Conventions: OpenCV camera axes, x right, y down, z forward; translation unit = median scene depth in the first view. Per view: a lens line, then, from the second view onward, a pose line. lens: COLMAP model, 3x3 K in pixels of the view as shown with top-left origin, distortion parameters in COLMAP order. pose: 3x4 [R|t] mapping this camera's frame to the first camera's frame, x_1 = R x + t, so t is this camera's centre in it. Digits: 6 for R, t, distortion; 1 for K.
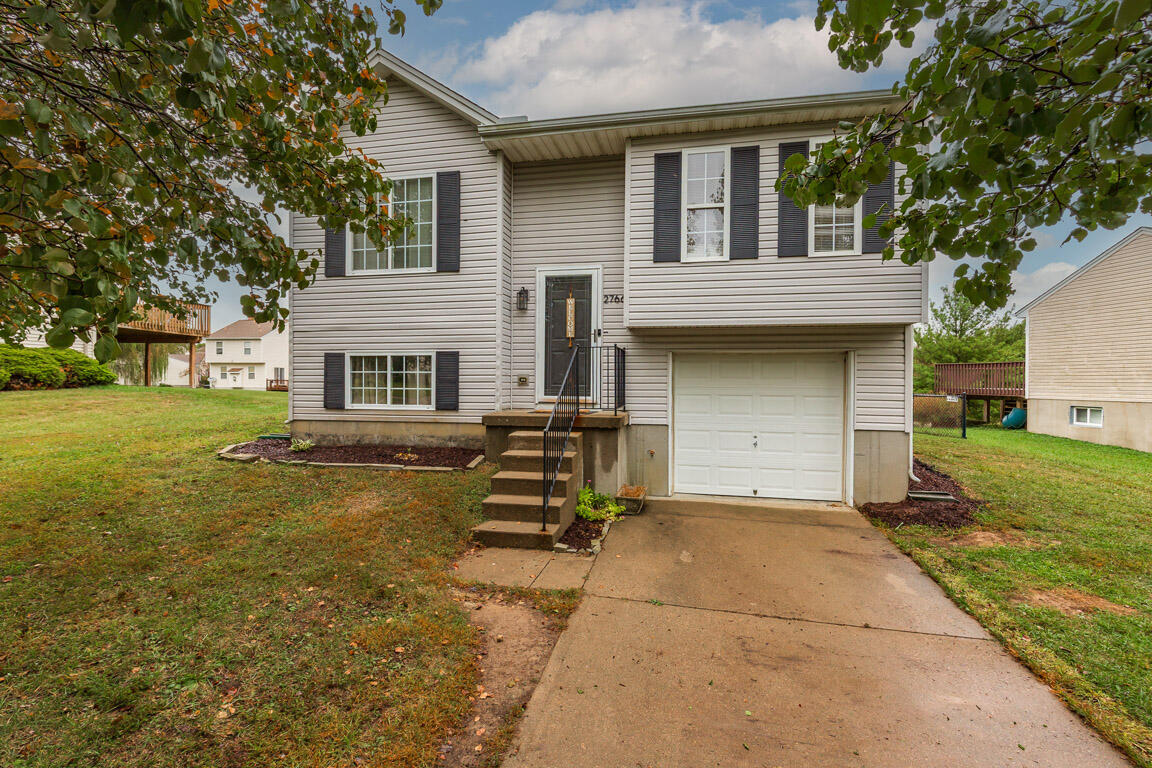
lens RADIAL K [[537.2, 0, 577.7], [0, 537.2, 381.8], [0, 0, 1]] dist [0.004134, 0.000470]
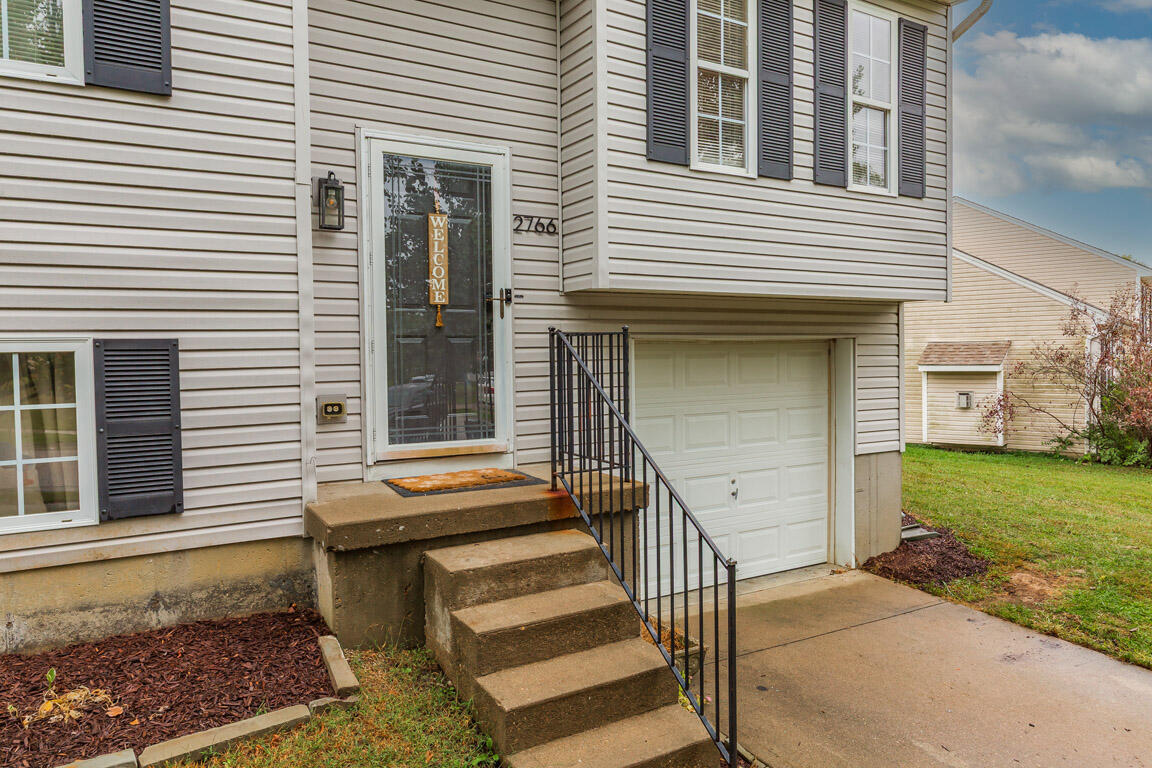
lens RADIAL K [[803.4, 0, 584.0], [0, 803.4, 379.1], [0, 0, 1]] dist [0.009078, 0.000413]
pose [[0.722911, -0.039776, 0.689795, -0.392188], [0.016058, 0.999039, 0.040779, -0.049047], [-0.690754, -0.018403, 0.722855, 0.466985]]
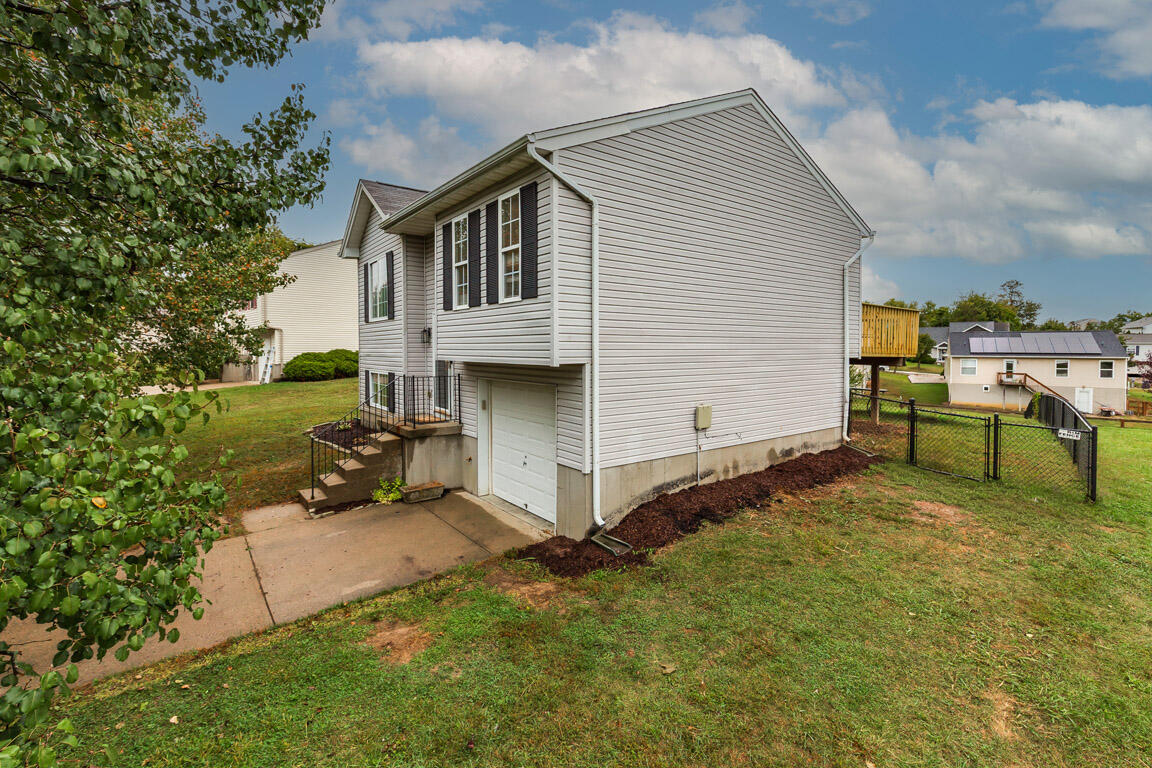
lens RADIAL K [[526.3, 0, 594.0], [0, 526.3, 364.6], [0, 0, 1]] dist [0.028831, 0.000477]
pose [[0.762627, 0.020044, -0.646528, 1.131942], [-0.009338, 0.999757, 0.019980, -0.112227], [0.646771, -0.009200, 0.762629, 0.250378]]
